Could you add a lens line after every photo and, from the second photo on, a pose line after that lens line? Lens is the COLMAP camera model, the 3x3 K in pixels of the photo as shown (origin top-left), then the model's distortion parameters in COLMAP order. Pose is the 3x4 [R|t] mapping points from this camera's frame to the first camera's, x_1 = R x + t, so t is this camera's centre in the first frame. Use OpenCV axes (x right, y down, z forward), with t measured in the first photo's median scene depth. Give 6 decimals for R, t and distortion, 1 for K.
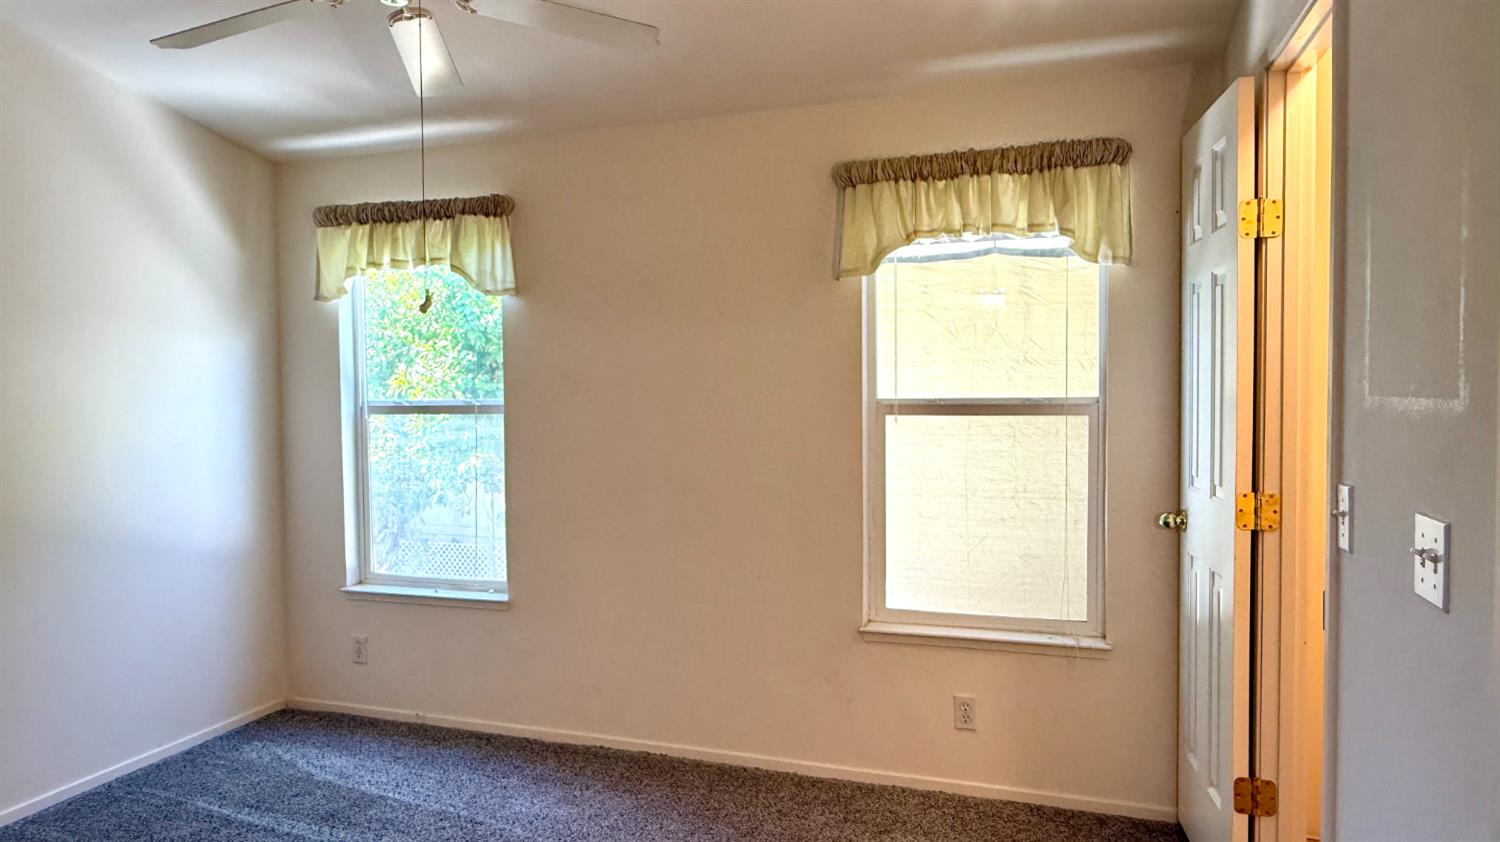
lens RADIAL K [[1040.8, 0, 750.0], [0, 1040.8, 421.0], [0, 0, 1]] dist [-0.002232, 0.001412]
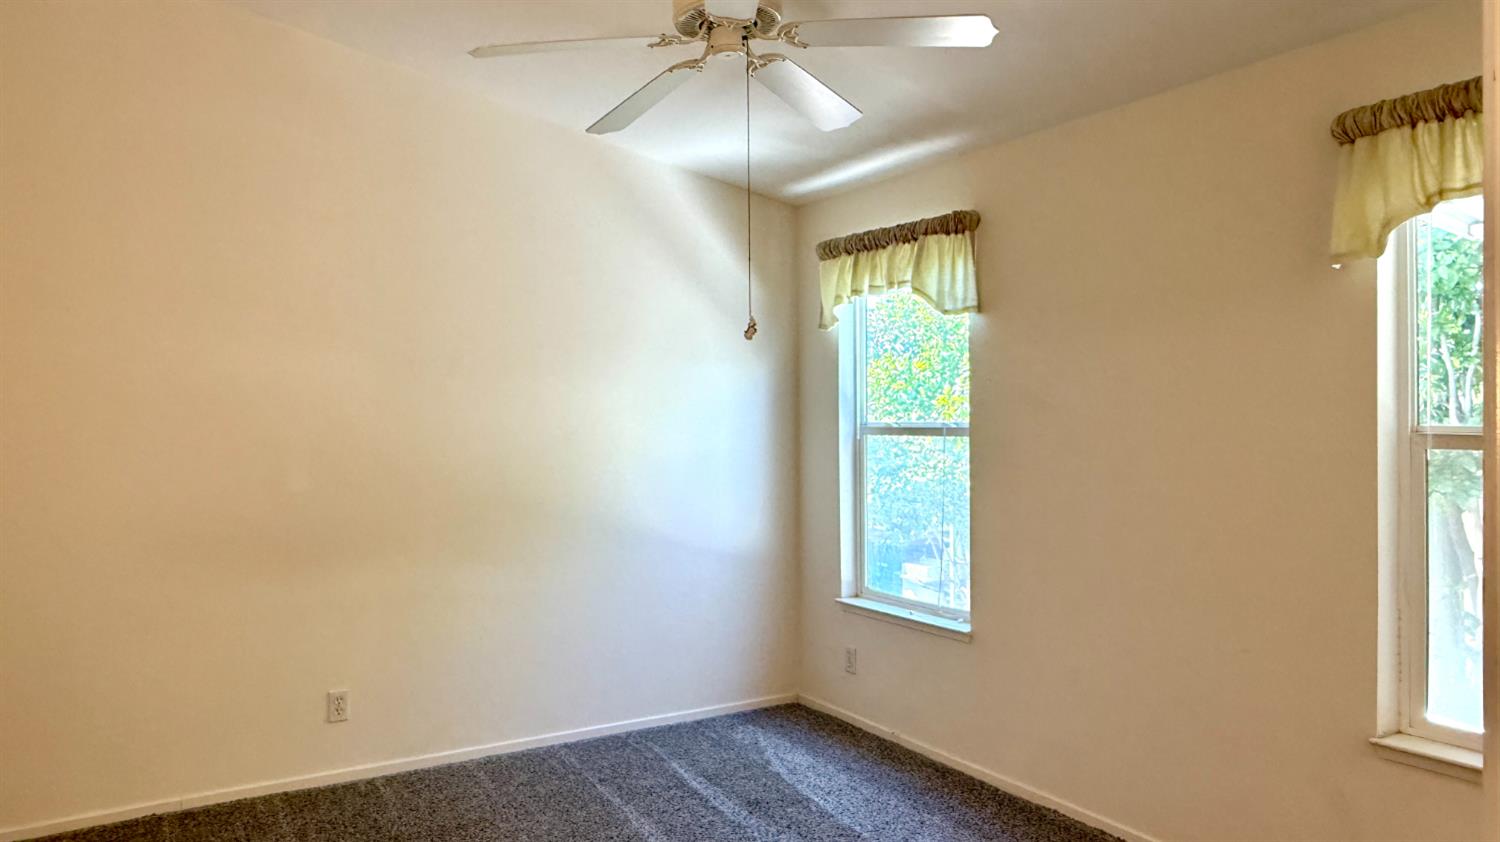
lens RADIAL K [[1061.6, 0, 668.9], [0, 1061.6, 416.2], [0, 0, 1]] dist [0.004117, 0.006825]
pose [[0.727765, 0.006527, -0.685795, 0.240543], [-0.024085, 0.999581, -0.016046, -0.003525], [0.685403, 0.028196, 0.727617, 0.098225]]
